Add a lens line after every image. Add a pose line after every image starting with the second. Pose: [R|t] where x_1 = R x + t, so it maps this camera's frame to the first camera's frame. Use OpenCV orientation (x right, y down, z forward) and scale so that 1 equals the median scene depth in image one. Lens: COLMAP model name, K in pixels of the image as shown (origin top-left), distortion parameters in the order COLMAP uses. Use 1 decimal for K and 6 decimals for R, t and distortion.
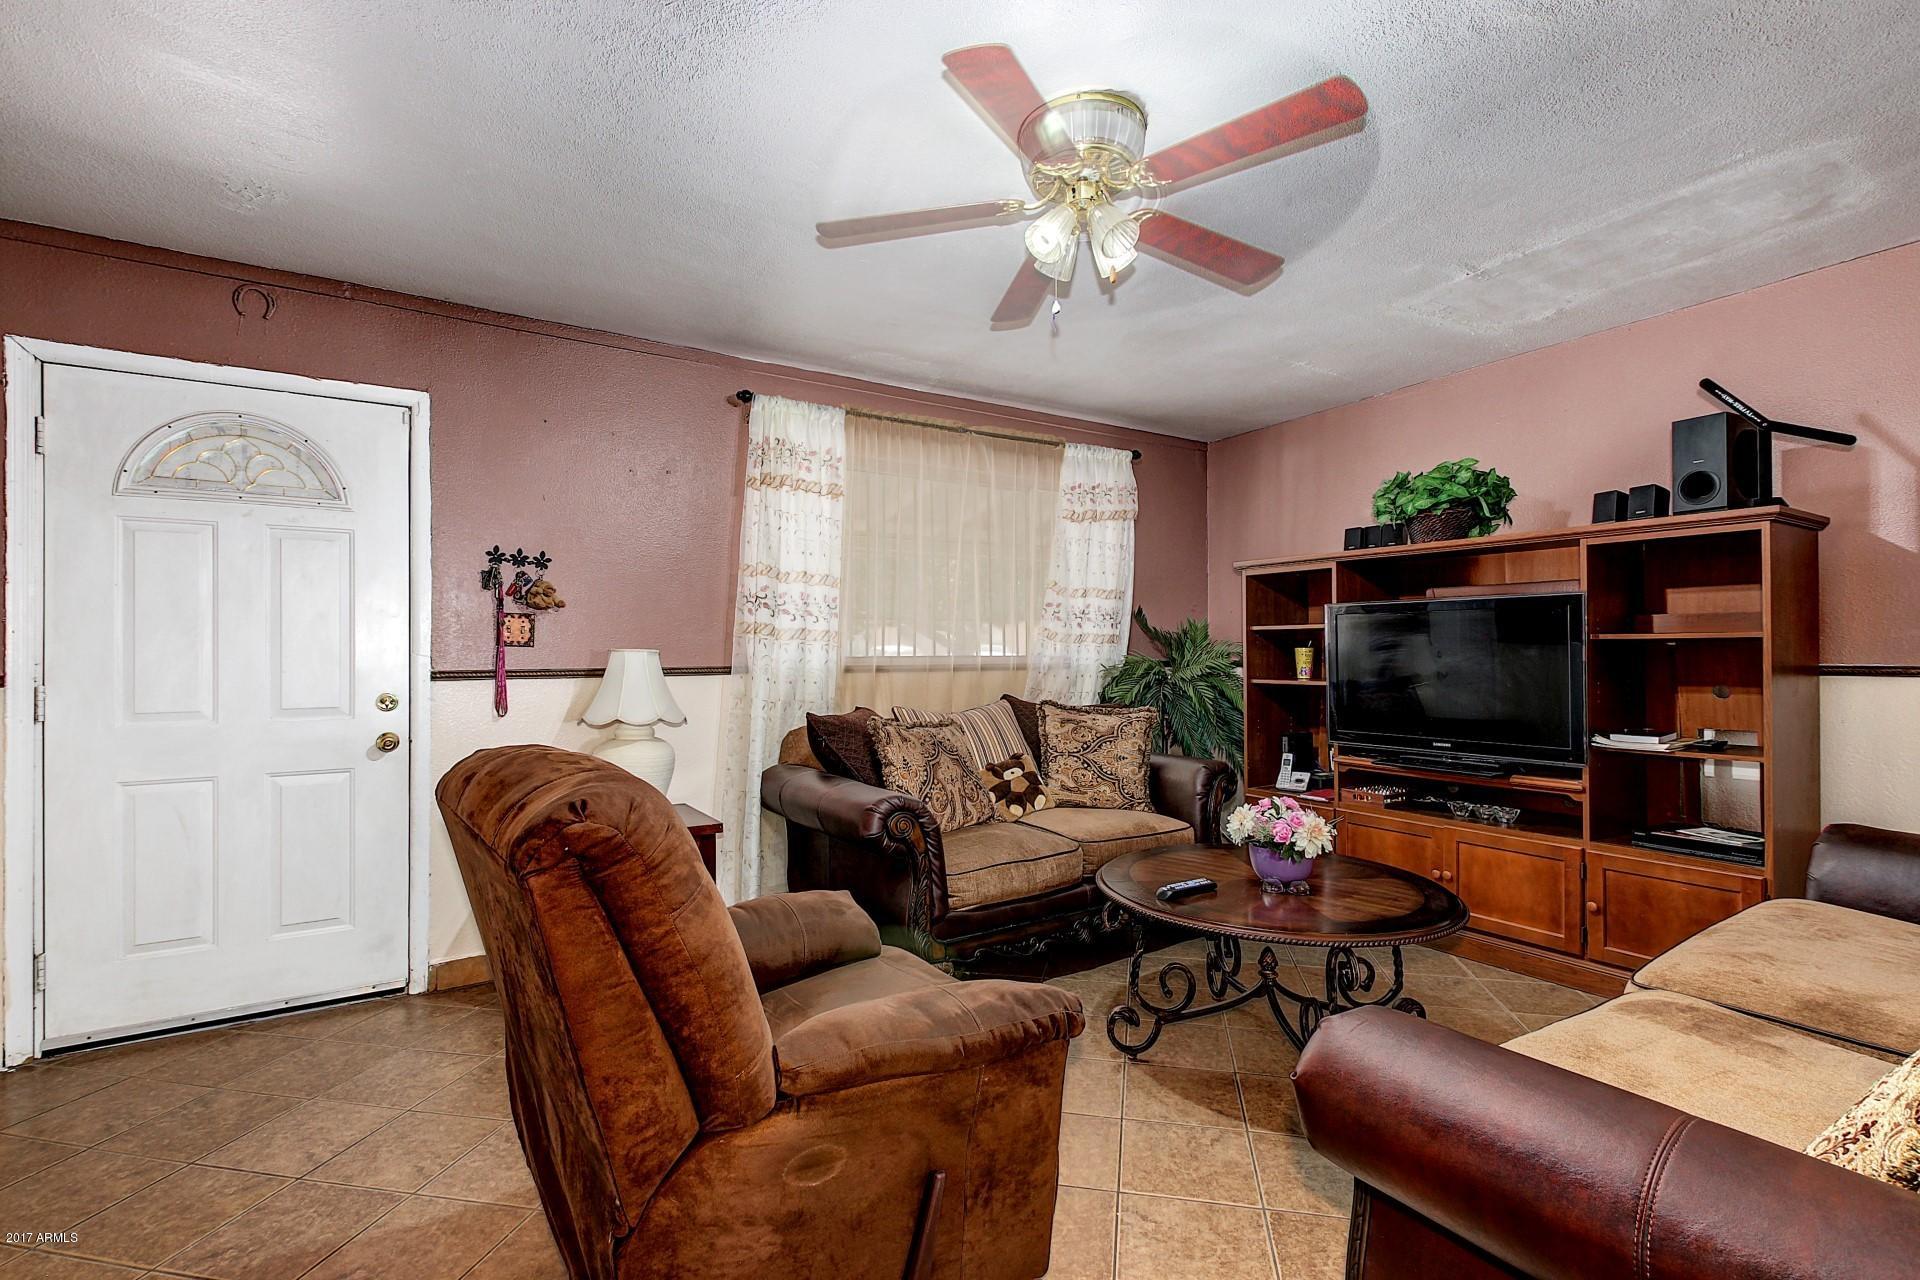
lens RADIAL K [[890.0, 0, 964.4], [0, 890.0, 646.0], [0, 0, 1]] dist [0.004093, -0.000133]
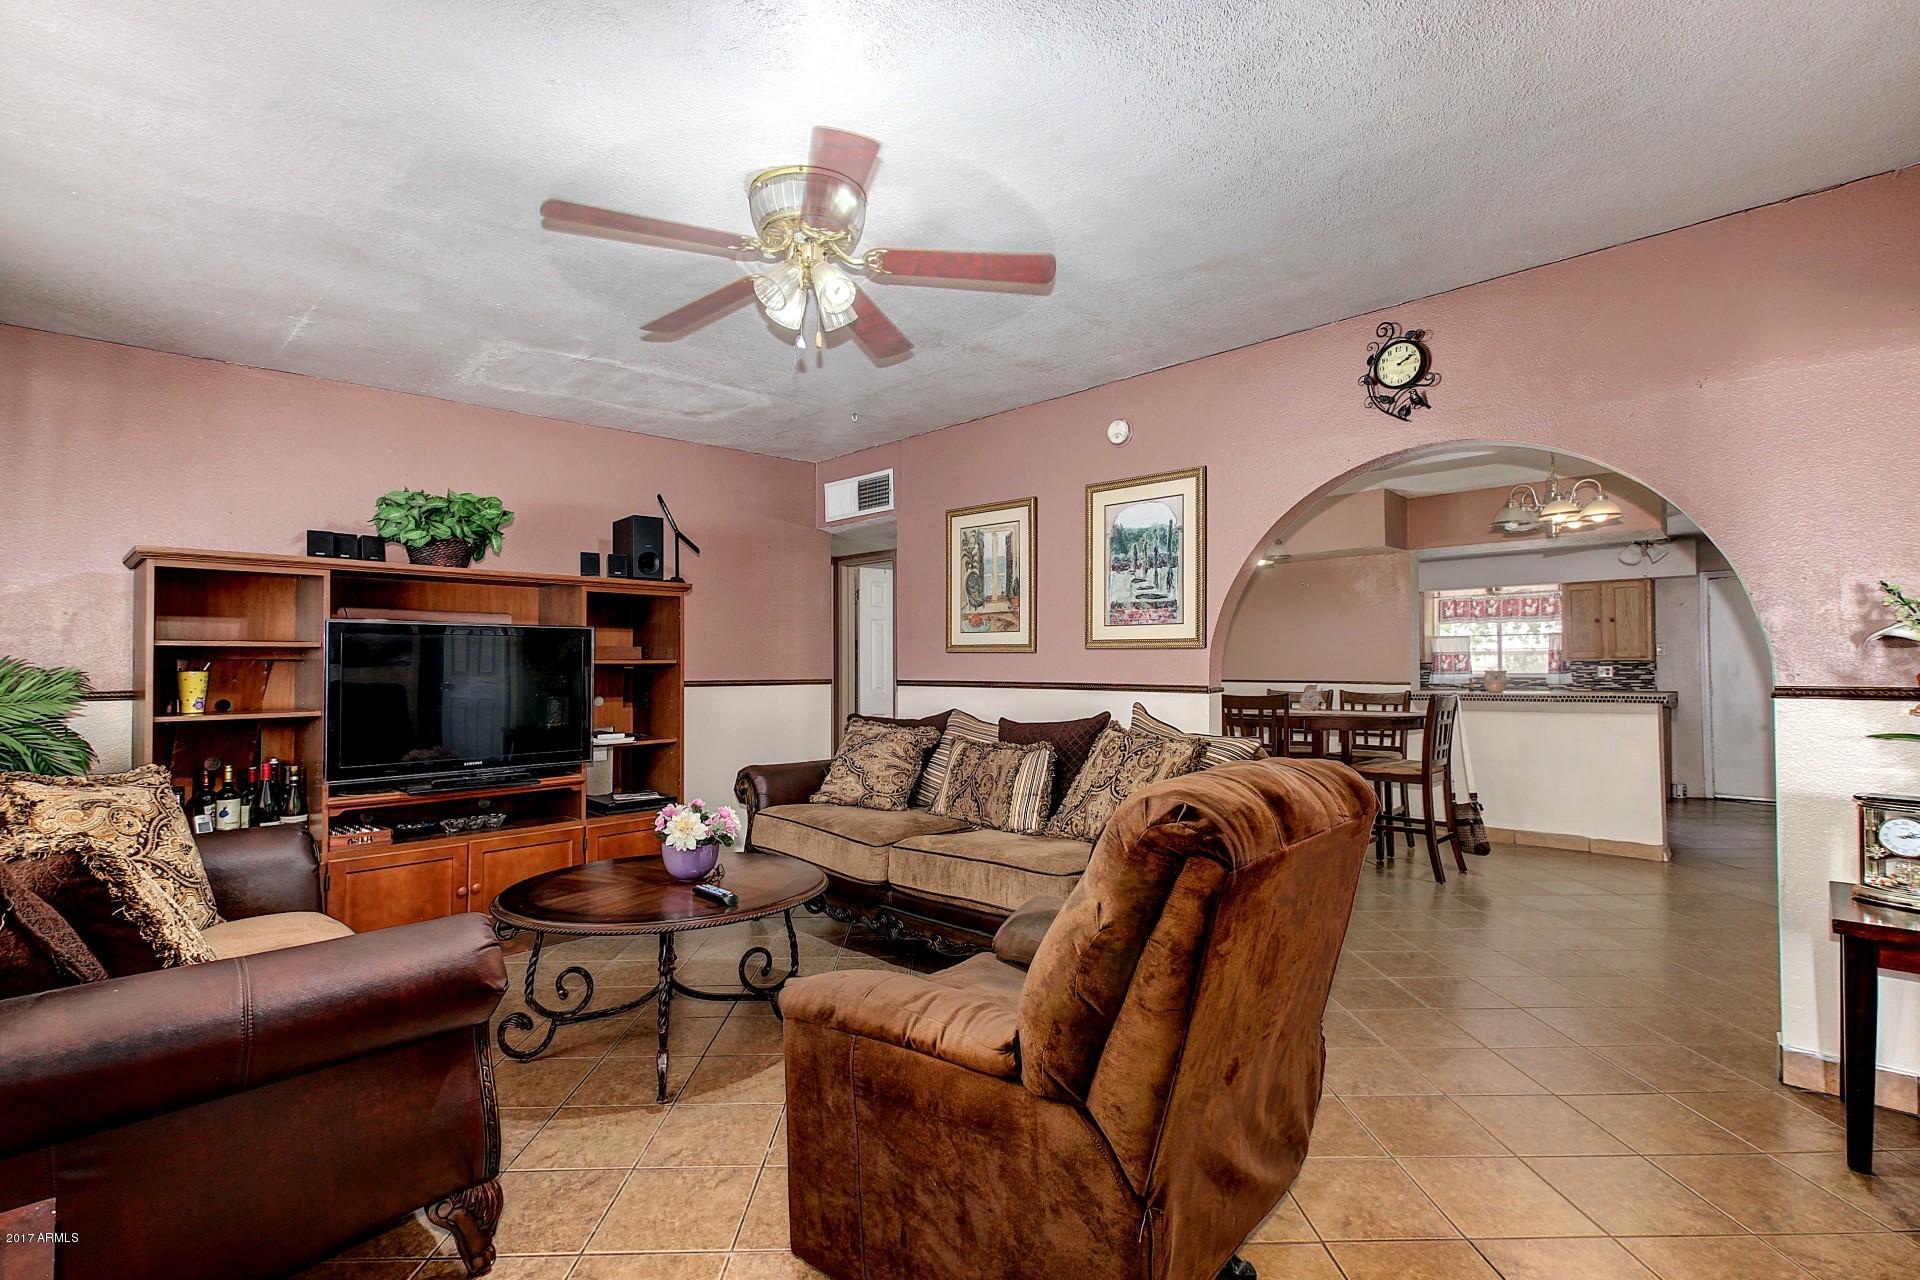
lens RADIAL K [[890.0, 0, 964.0], [0, 890.0, 641.6], [0, 0, 1]] dist [0.004093, -0.000133]
pose [[-0.239863, 0.033379, 0.970233, -0.664599], [0.003211, 0.999431, -0.033589, 0.005941], [-0.970801, -0.004941, -0.239834, 0.744076]]
